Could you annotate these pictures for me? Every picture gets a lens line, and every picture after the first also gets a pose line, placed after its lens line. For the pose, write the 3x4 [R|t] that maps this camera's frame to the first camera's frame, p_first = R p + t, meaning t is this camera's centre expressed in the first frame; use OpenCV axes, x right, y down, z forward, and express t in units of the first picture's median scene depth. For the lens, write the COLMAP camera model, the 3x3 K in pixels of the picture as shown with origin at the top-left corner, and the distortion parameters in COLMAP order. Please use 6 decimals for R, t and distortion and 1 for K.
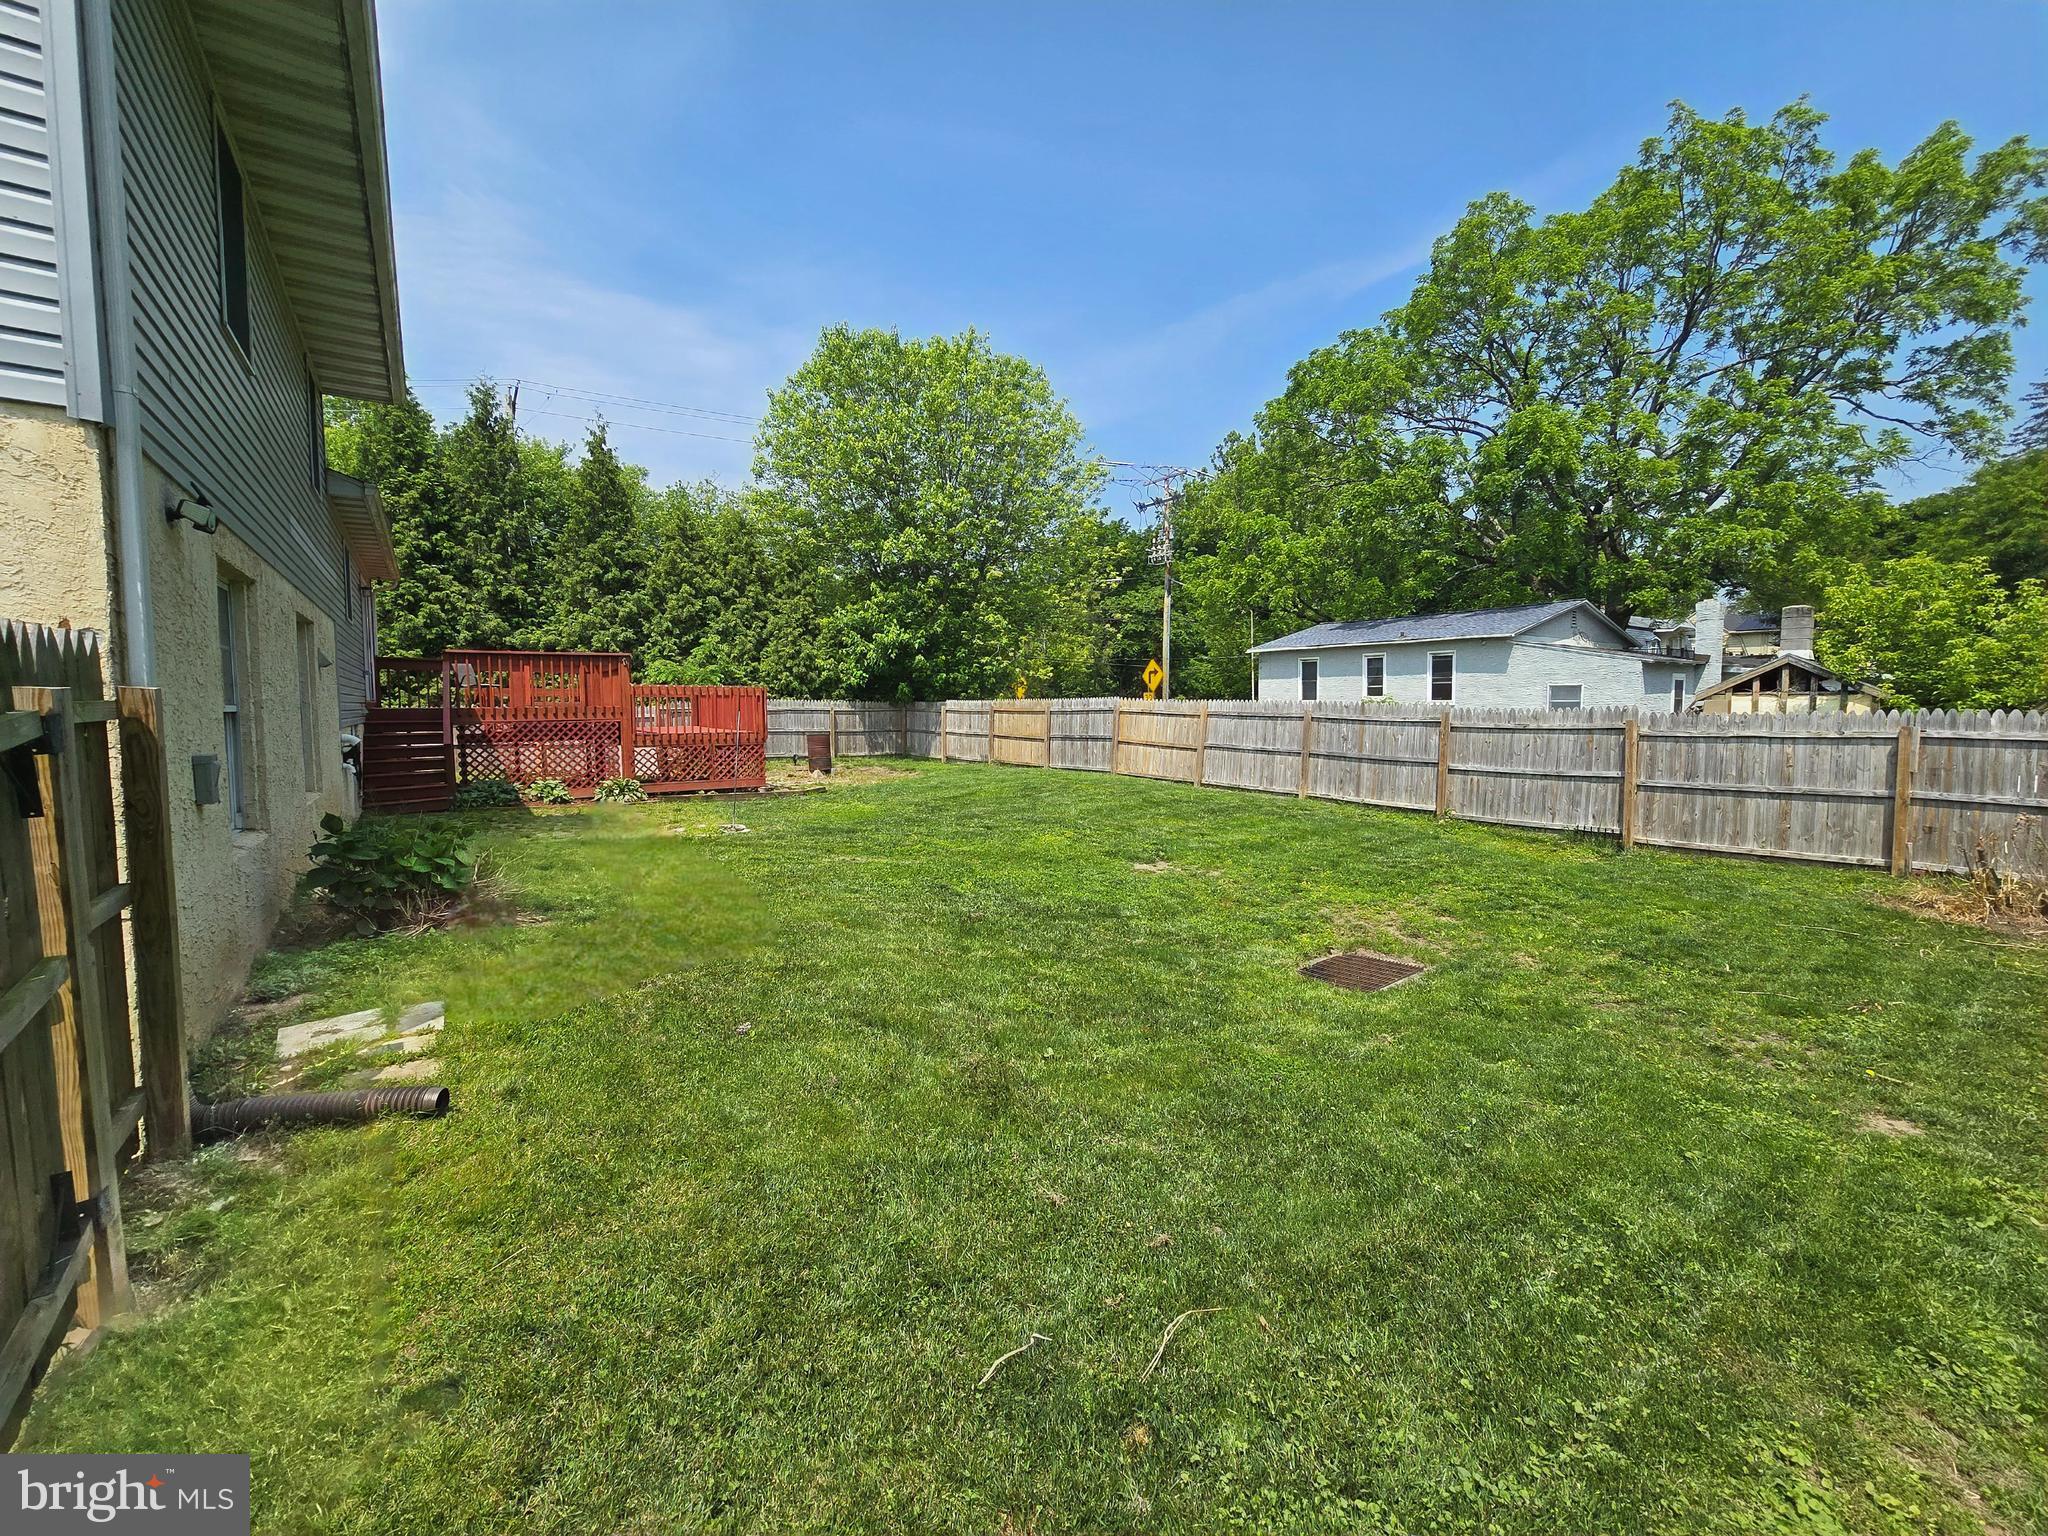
lens RADIAL K [[836.8, 0, 1022.2], [0, 836.8, 764.8], [0, 0, 1]] dist [0.000452, -0.000540]
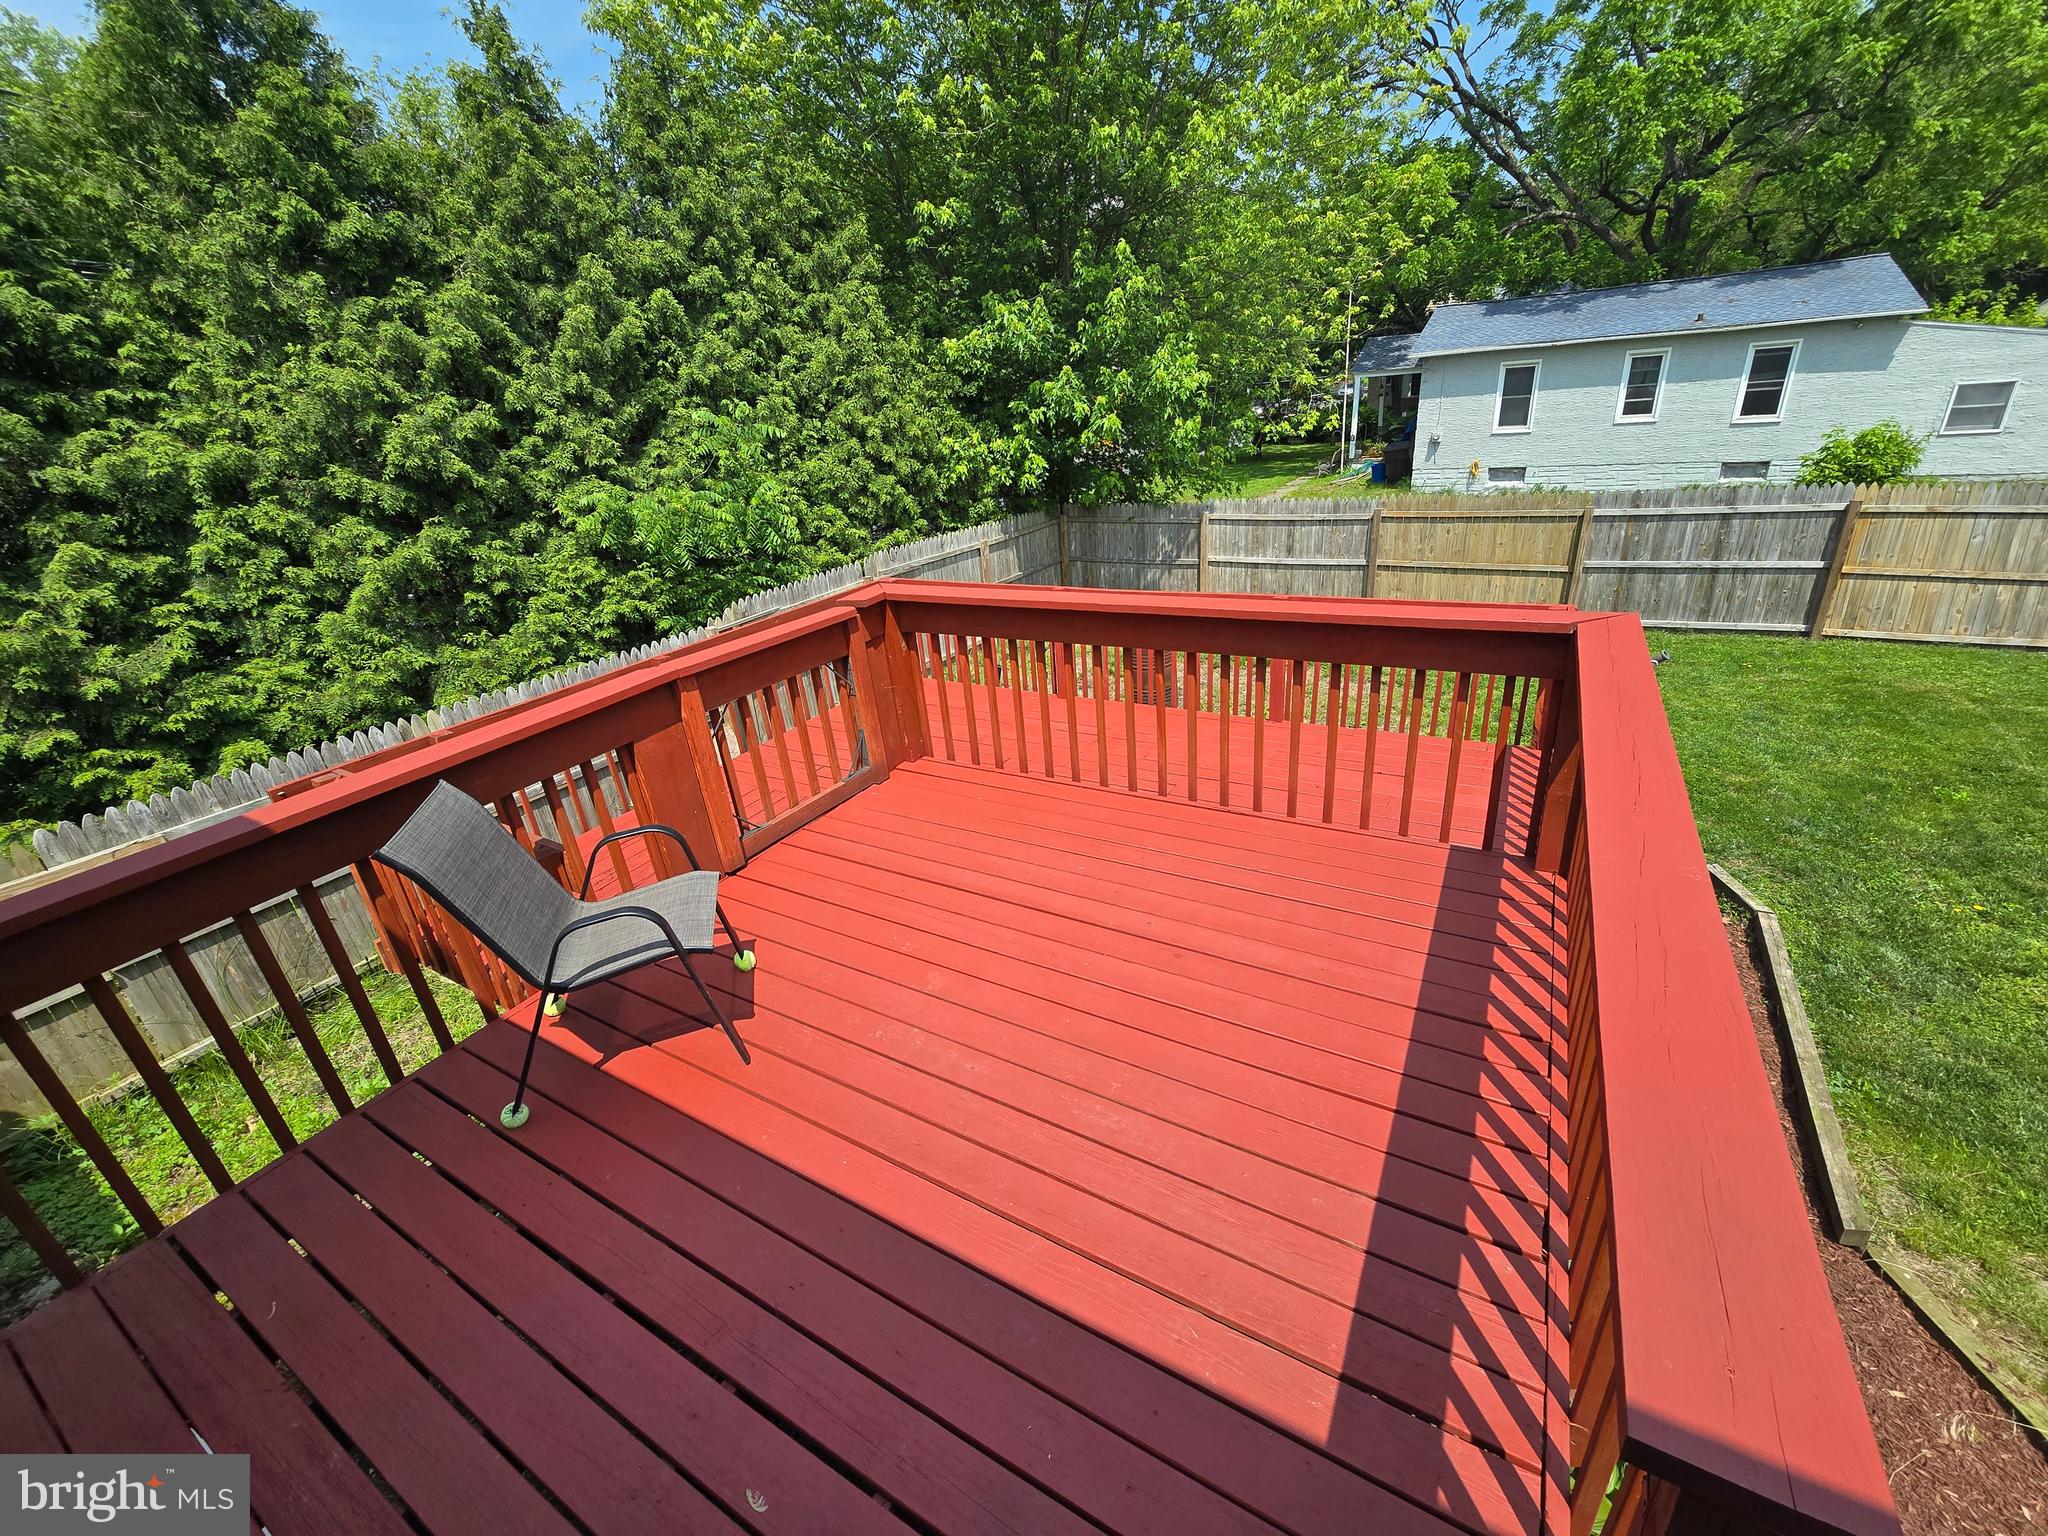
lens RADIAL K [[836.8, 0, 1023.8], [0, 836.8, 762.3], [0, 0, 1]] dist [0.000452, -0.000540]
pose [[0.905853, -0.234212, 0.352951, -0.413228], [0.110163, 0.934822, 0.337597, -0.111763], [-0.409016, -0.266932, 0.872613, 0.546703]]
